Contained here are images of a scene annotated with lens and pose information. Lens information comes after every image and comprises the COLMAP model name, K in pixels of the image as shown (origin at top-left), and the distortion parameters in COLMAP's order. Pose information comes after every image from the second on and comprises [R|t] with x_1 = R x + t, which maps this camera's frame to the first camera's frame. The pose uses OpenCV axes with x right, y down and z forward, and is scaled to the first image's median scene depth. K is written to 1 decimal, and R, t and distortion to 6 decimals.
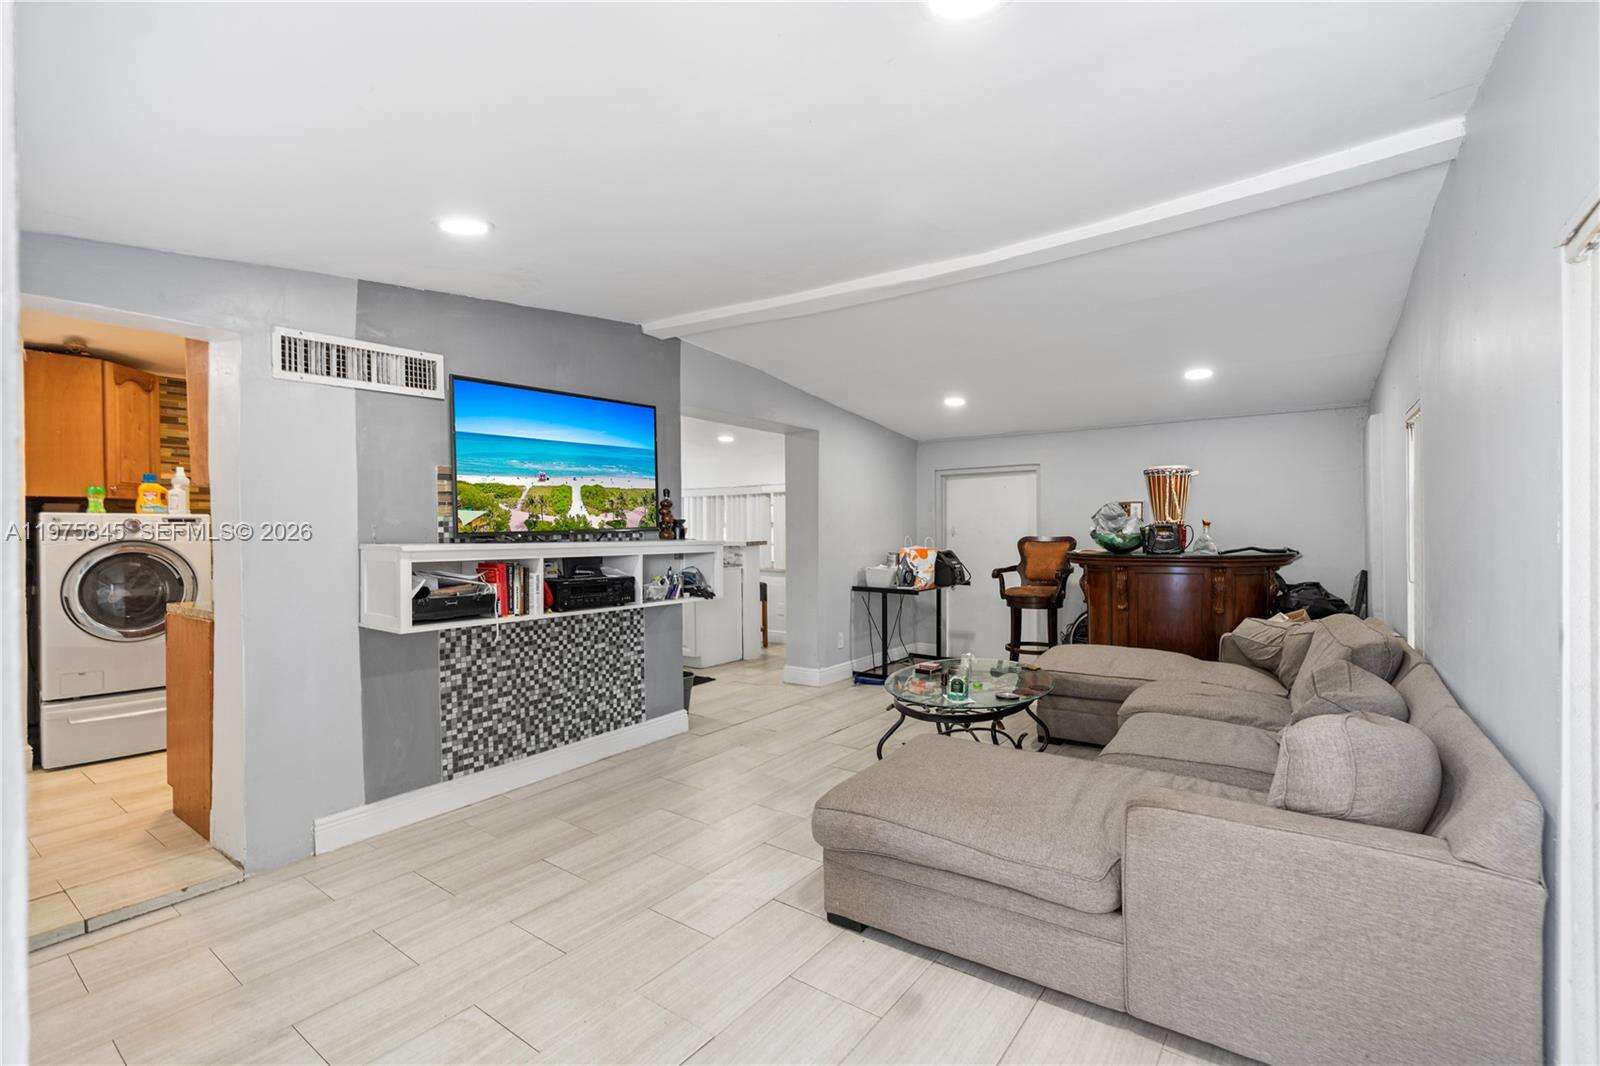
lens RADIAL K [[750.9, 0, 803.8], [0, 750.9, 526.1], [0, 0, 1]] dist [-0.001758, -0.000066]
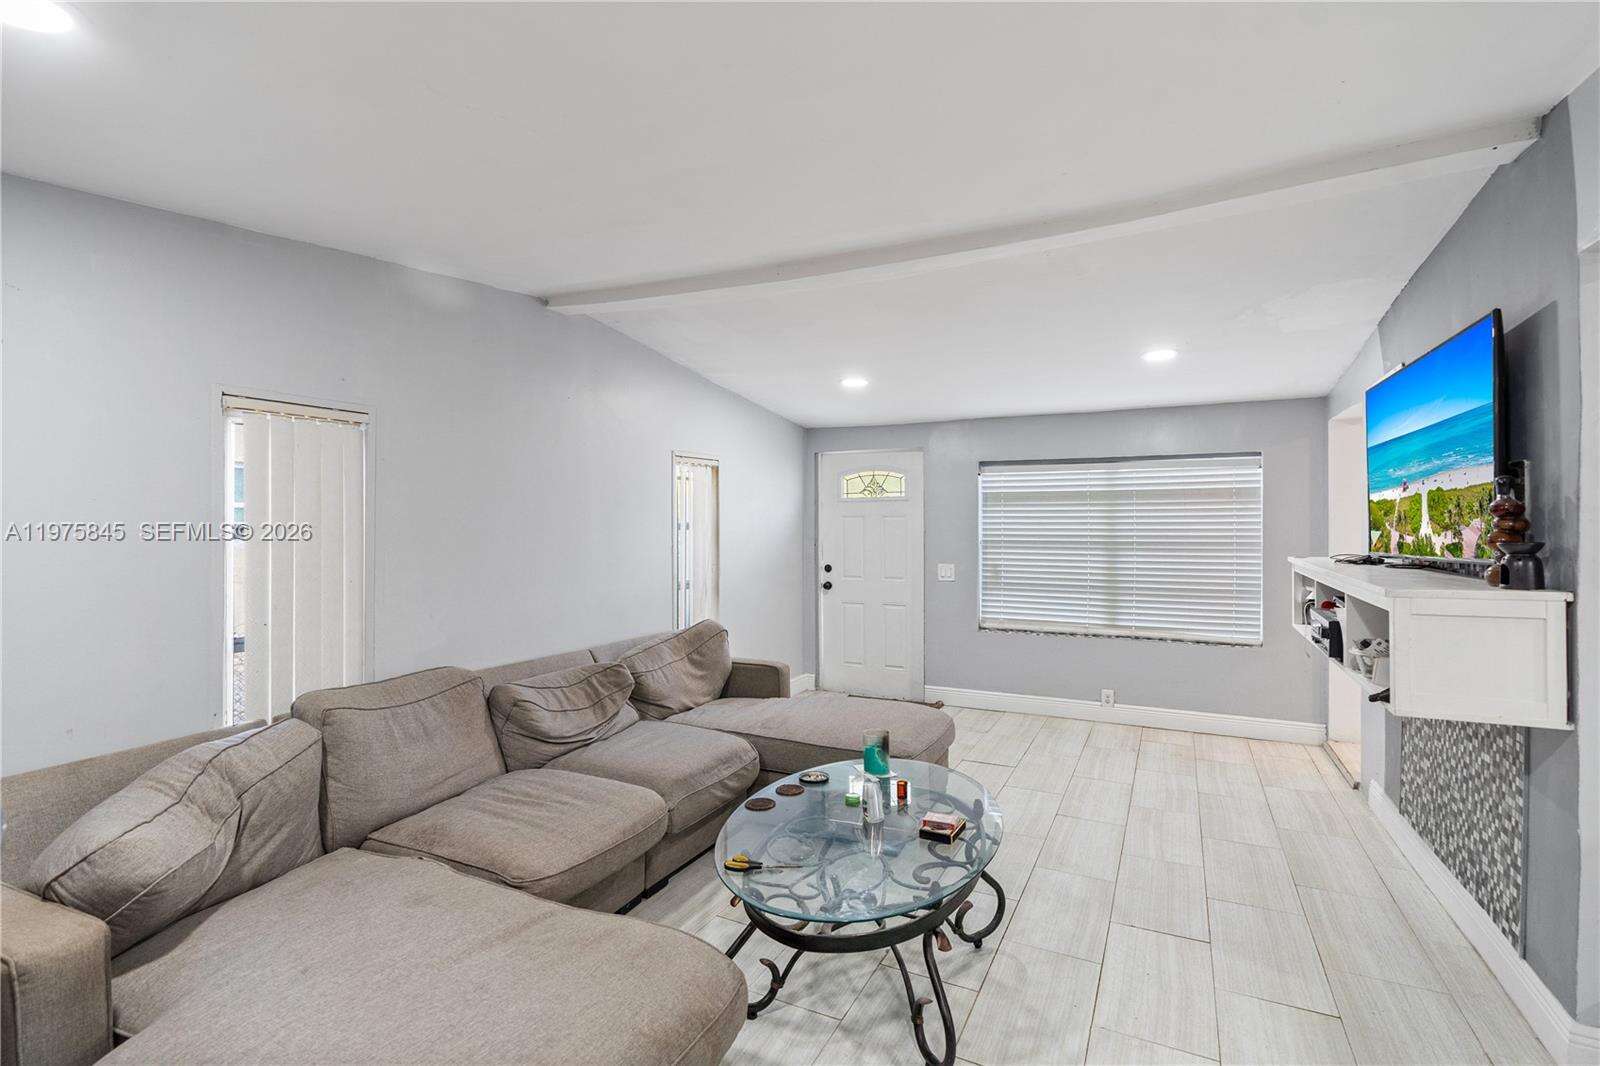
lens RADIAL K [[750.9, 0, 803.8], [0, 750.9, 526.1], [0, 0, 1]] dist [-0.001758, -0.000066]
pose [[-0.988342, 0.003468, -0.152211, 0.358746], [0.003434, 0.999994, 0.000483, -0.024859], [0.152212, -0.000046, -0.988348, 1.582596]]
